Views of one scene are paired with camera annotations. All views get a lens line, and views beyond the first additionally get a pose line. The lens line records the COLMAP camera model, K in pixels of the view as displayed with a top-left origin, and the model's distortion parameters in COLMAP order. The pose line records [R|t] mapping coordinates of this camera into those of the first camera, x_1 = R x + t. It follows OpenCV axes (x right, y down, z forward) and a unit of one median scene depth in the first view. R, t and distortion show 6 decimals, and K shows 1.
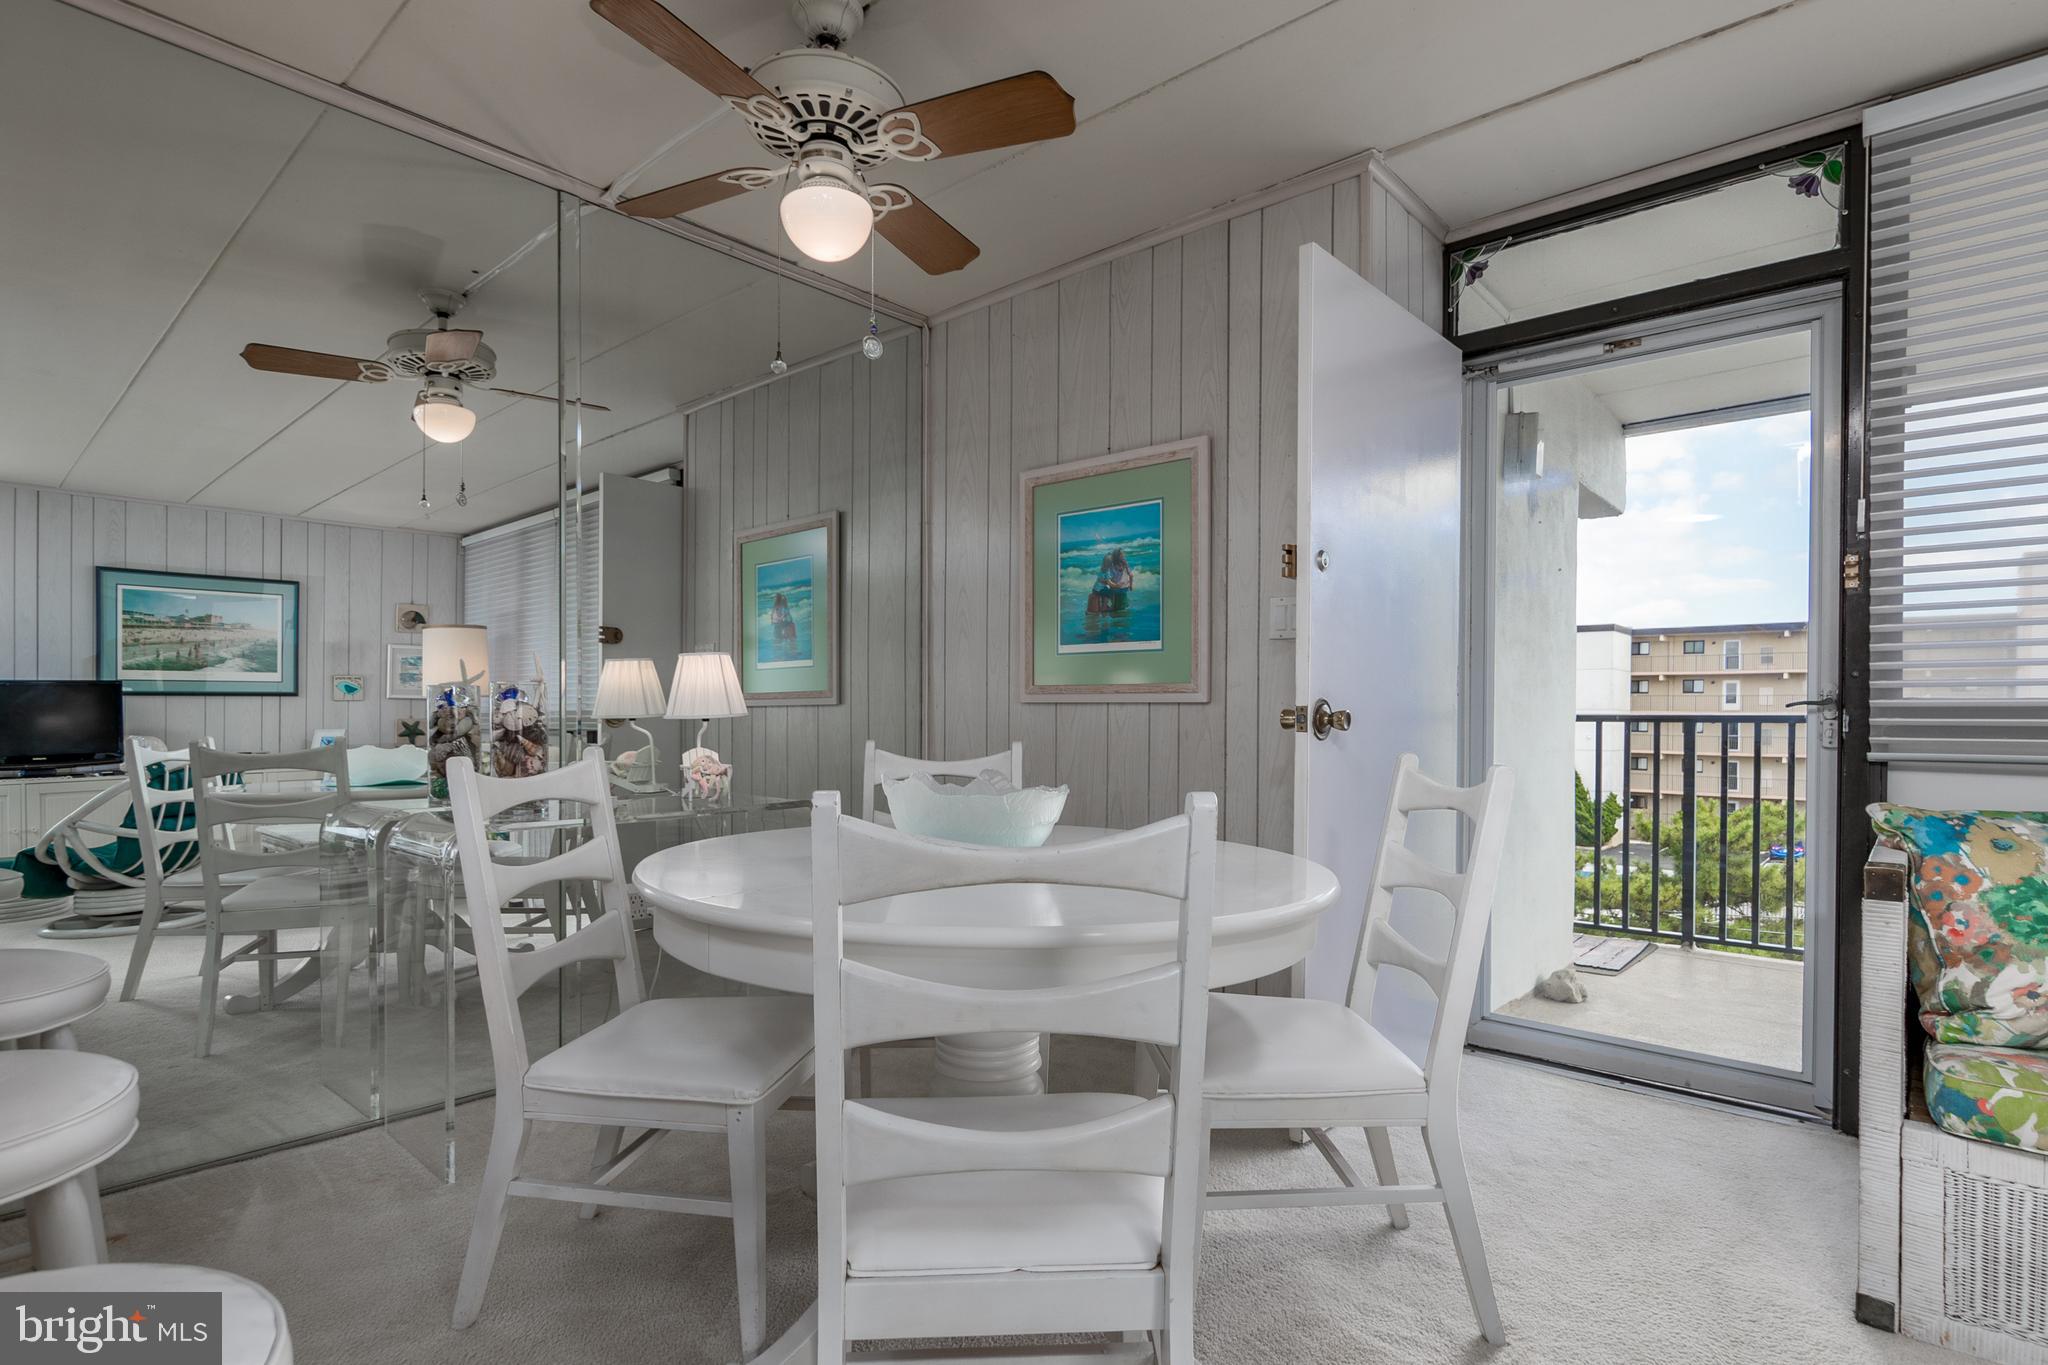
lens RADIAL K [[1023.7, 0, 1023.7], [0, 1023.7, 723.1], [0, 0, 1]] dist [-0.003452, 0.002222]
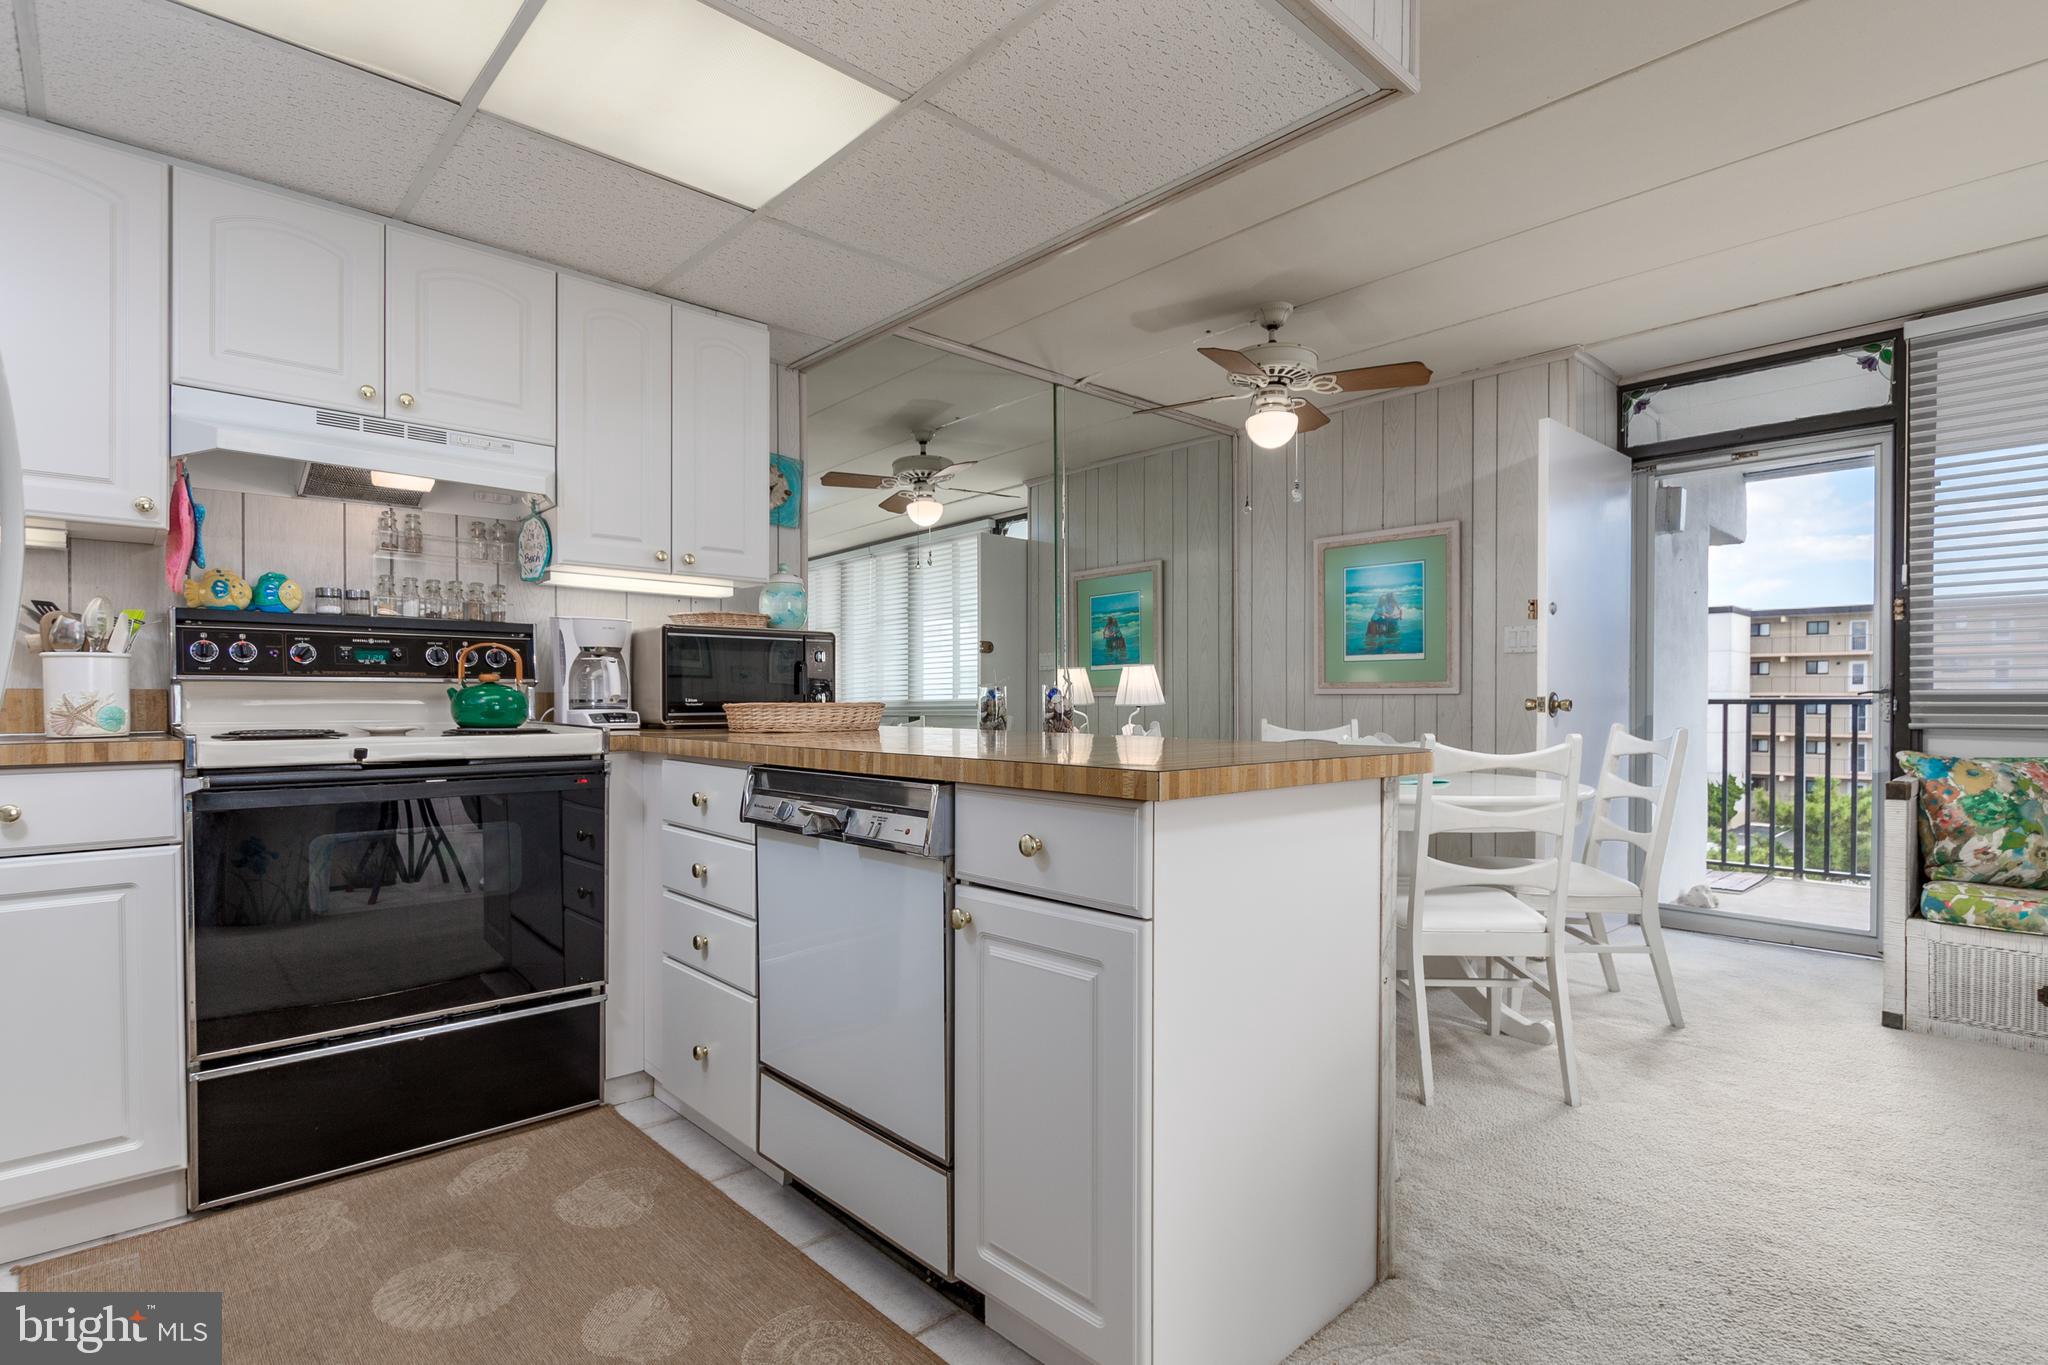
lens RADIAL K [[998.1, 0, 1025.5], [0, 998.1, 709.3], [0, 0, 1]] dist [0.000776, -0.001788]
pose [[0.995689, -0.005166, -0.092608, -0.335877], [0.005288, 0.999985, 0.001068, -0.001786], [0.092601, -0.001553, 0.995702, -0.563084]]
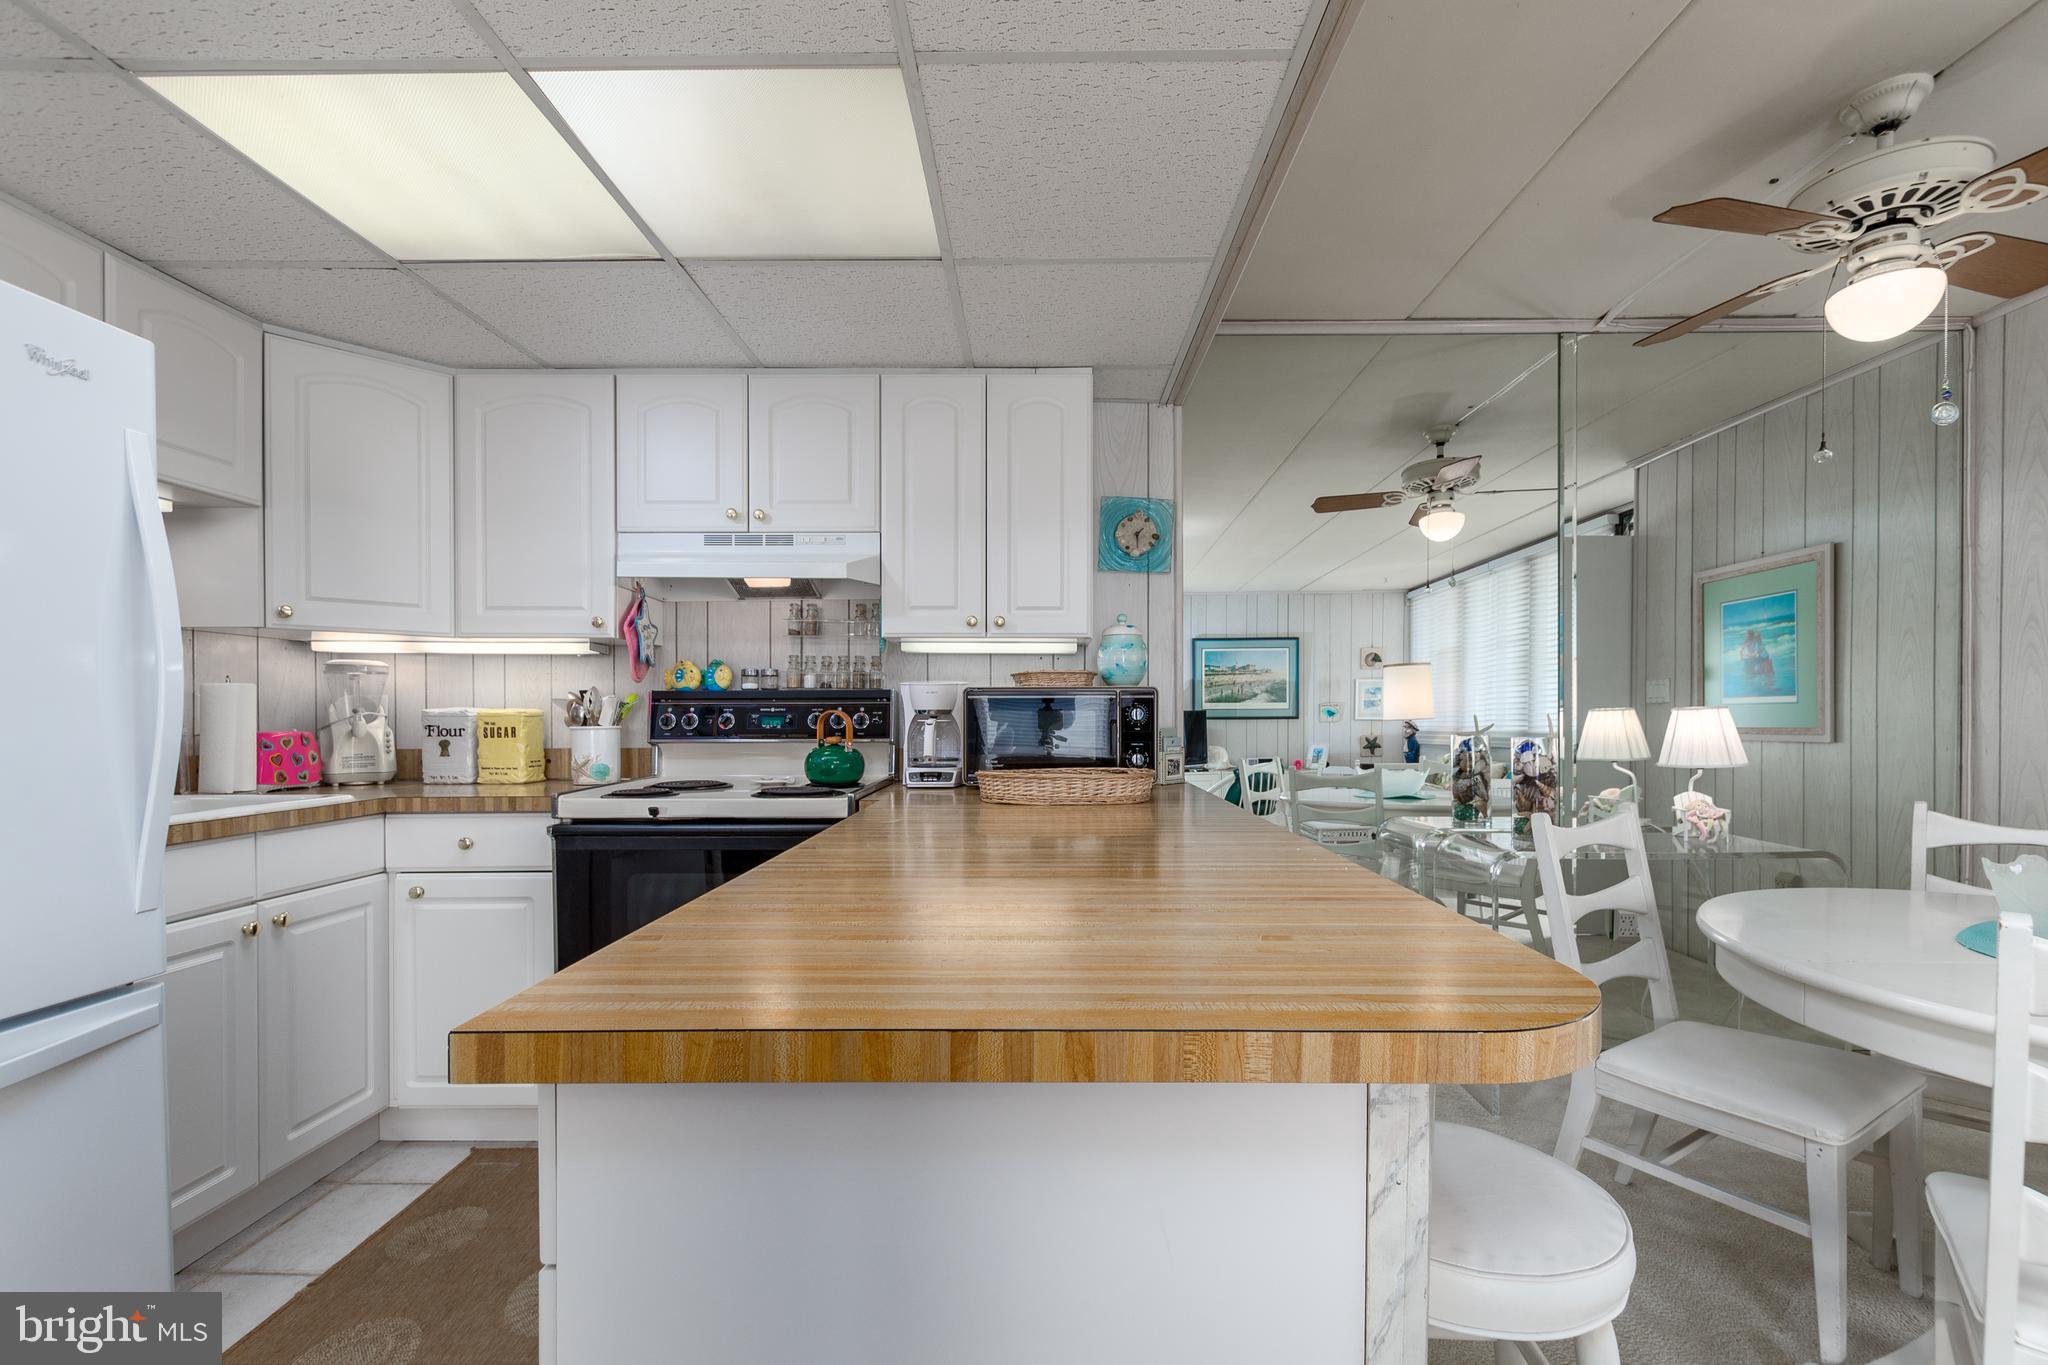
lens RADIAL K [[889.8, 0, 1043.4], [0, 889.8, 726.1], [0, 0, 1]] dist [0.003621, -0.001737]
pose [[0.660006, 0.003551, -0.751252, -0.054851], [-0.000535, 0.999991, 0.004257, -0.050448], [0.751260, -0.002408, 0.660002, -0.163802]]
